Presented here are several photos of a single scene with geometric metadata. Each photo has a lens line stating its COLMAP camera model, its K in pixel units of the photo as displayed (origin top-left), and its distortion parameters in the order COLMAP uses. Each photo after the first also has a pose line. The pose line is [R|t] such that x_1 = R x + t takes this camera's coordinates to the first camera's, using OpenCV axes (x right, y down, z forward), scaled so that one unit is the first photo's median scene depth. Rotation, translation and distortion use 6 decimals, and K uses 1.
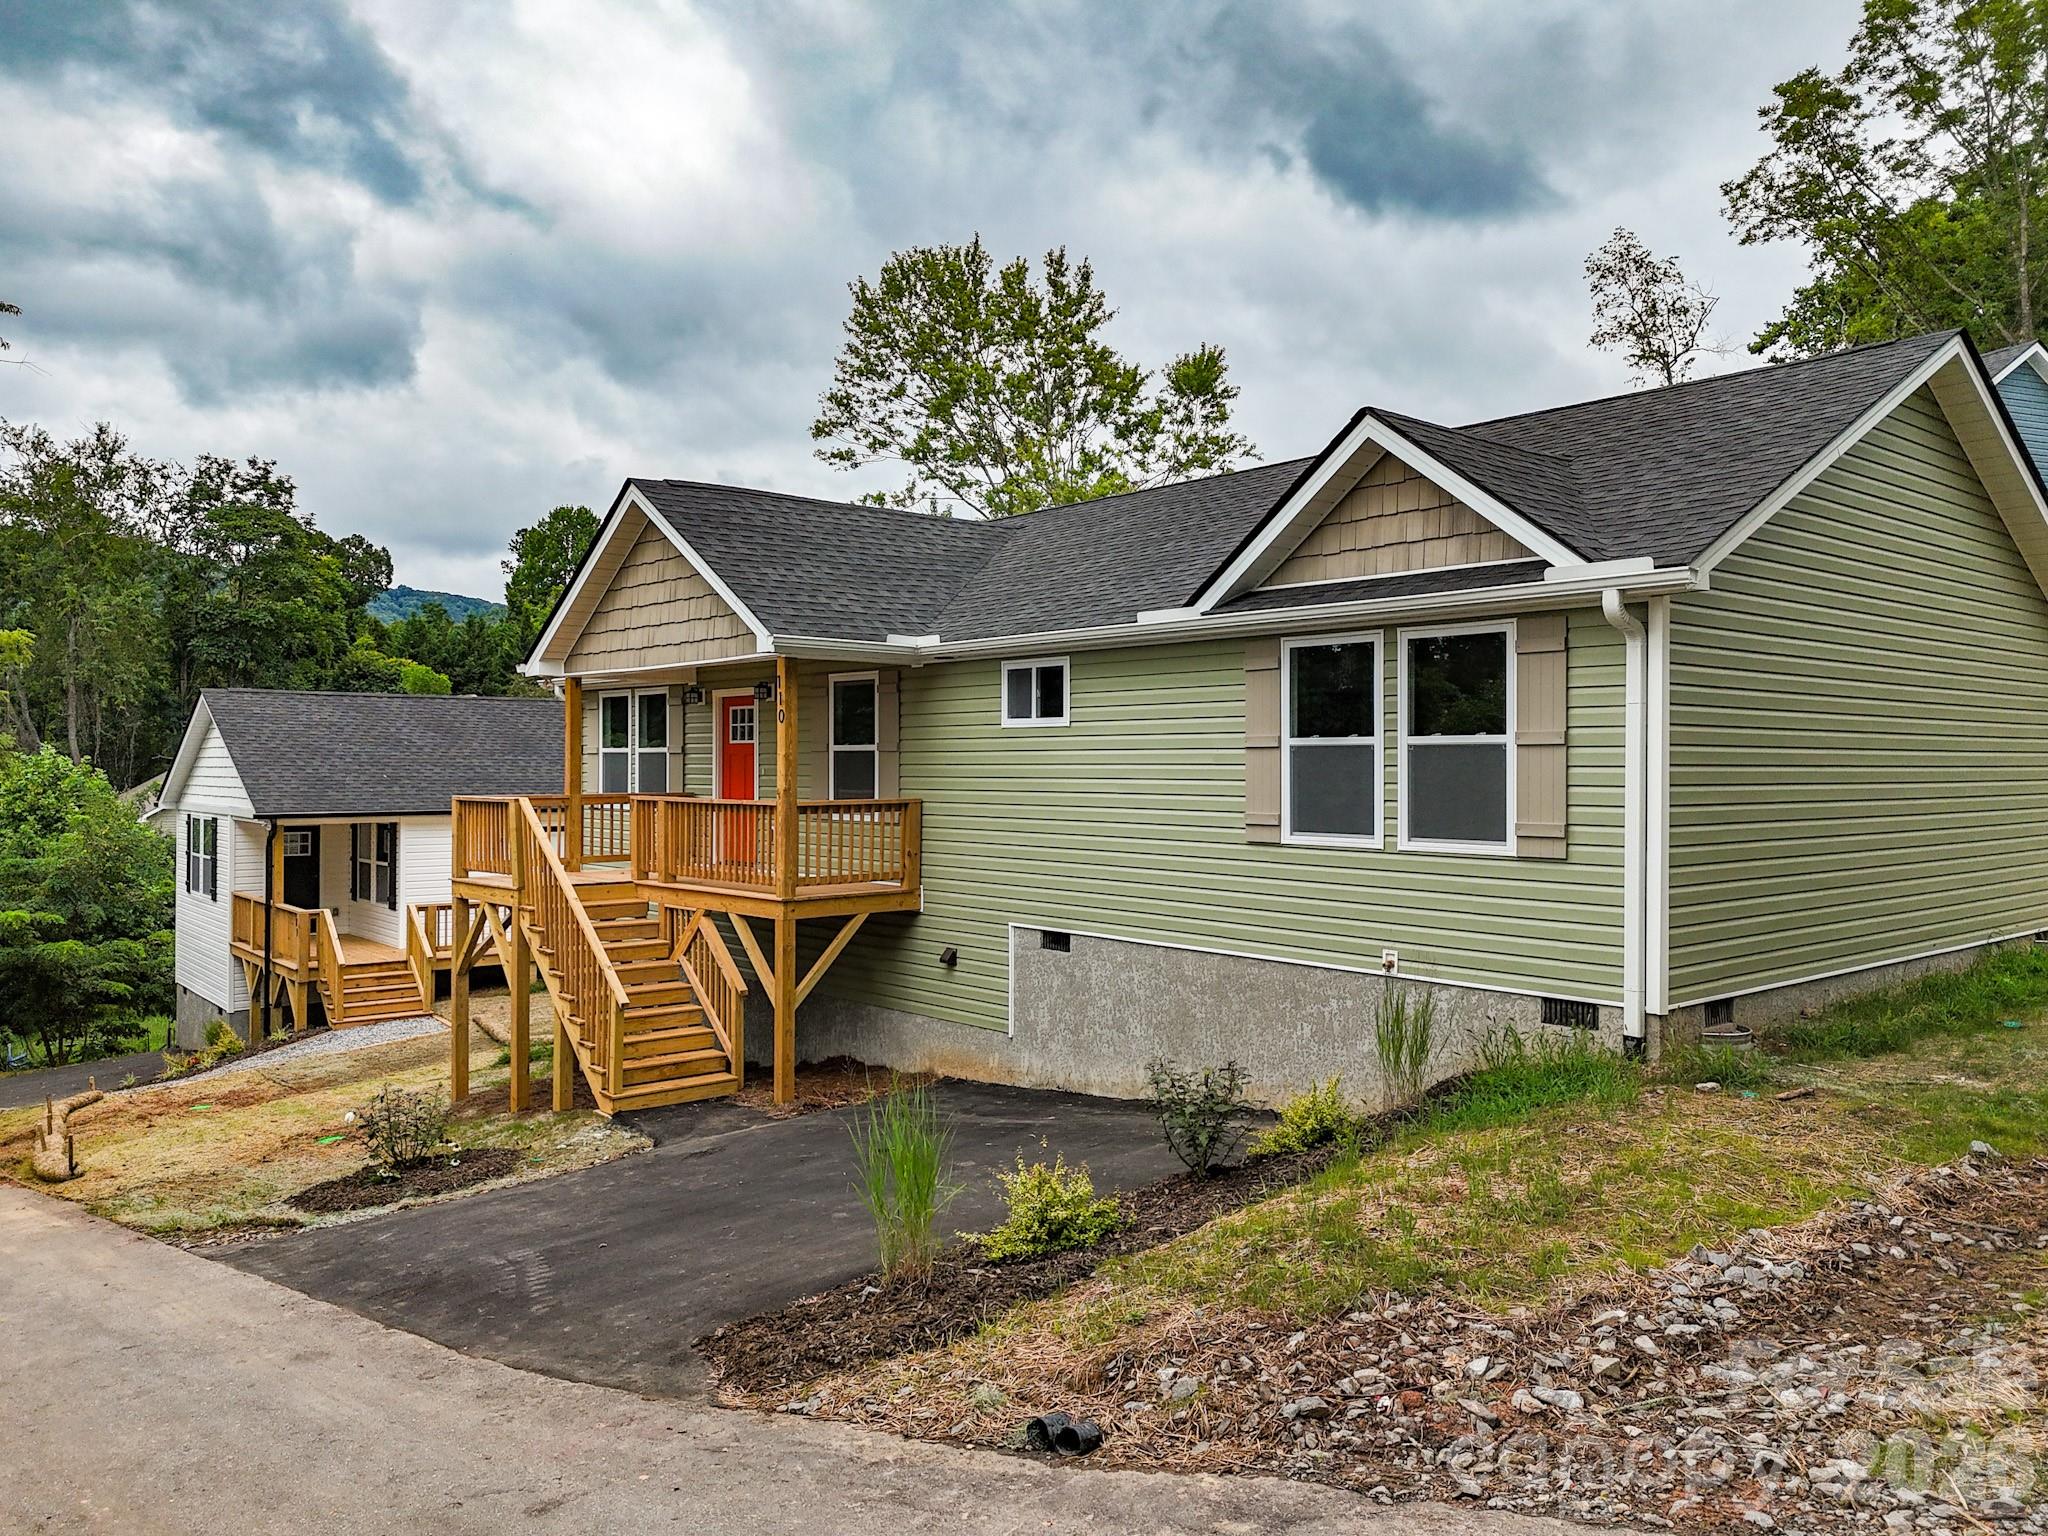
lens RADIAL K [[1518.2, 0, 1011.3], [0, 1518.2, 769.5], [0, 0, 1]] dist [0.041219, -0.016572]
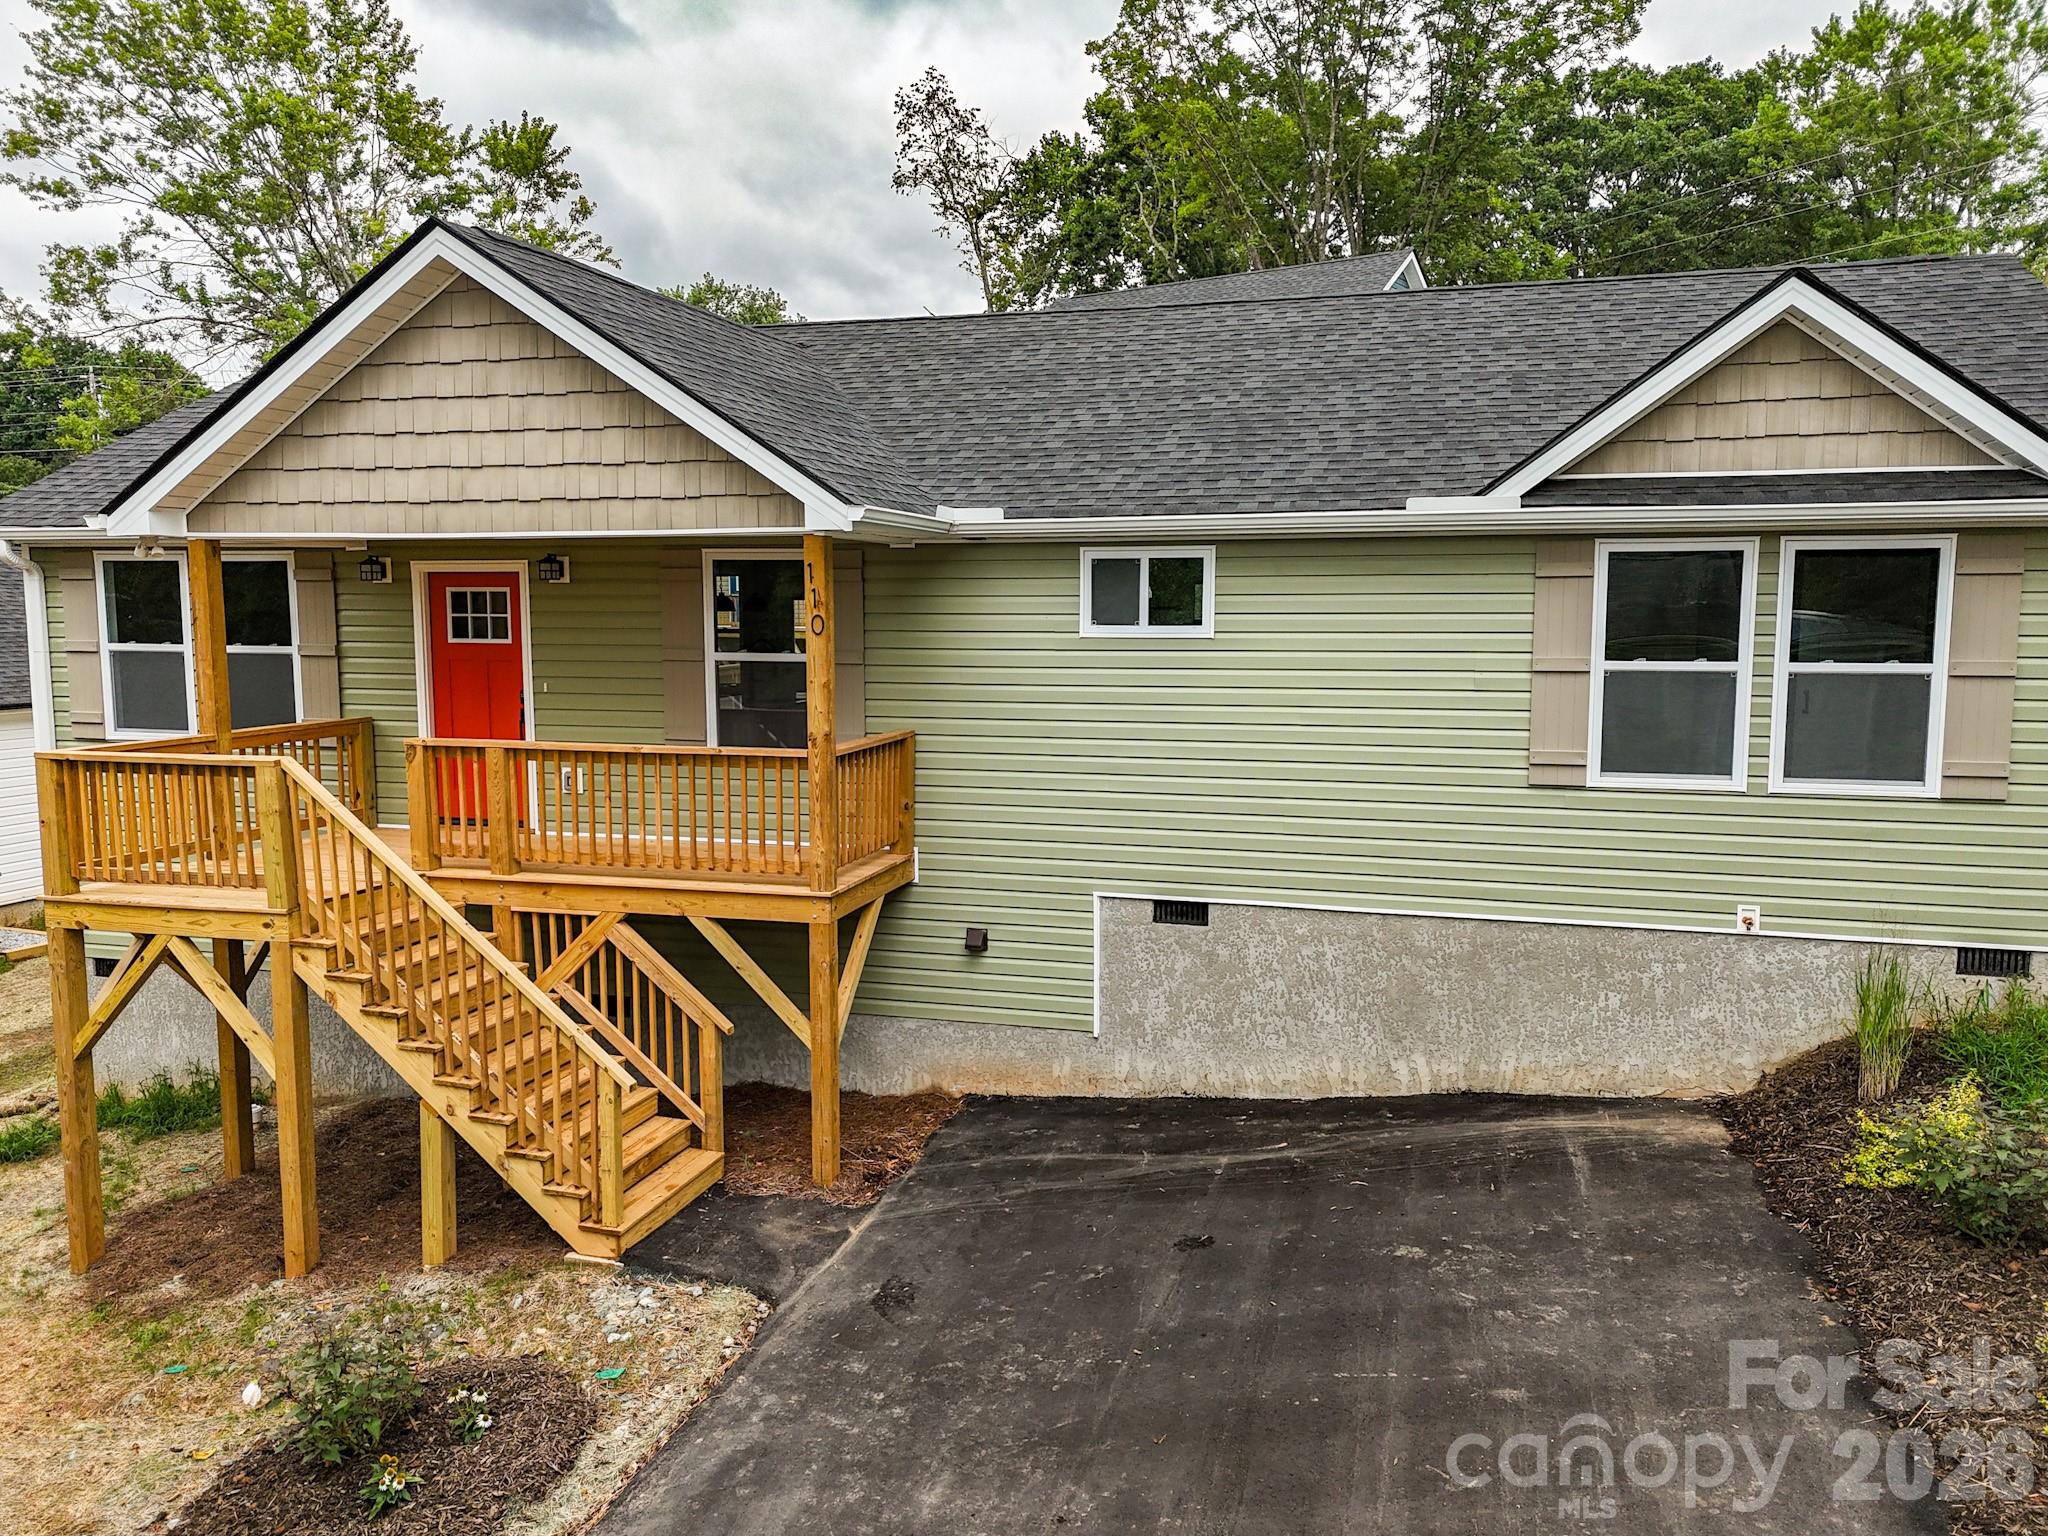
lens RADIAL K [[1518.2, 0, 1026.3], [0, 1518.2, 779.2], [0, 0, 1]] dist [0.041219, -0.016572]
pose [[0.832122, -0.068239, 0.550378, -0.503932], [0.004374, 0.993178, 0.116525, -0.051085], [-0.554575, -0.094556, 0.826744, 0.437687]]
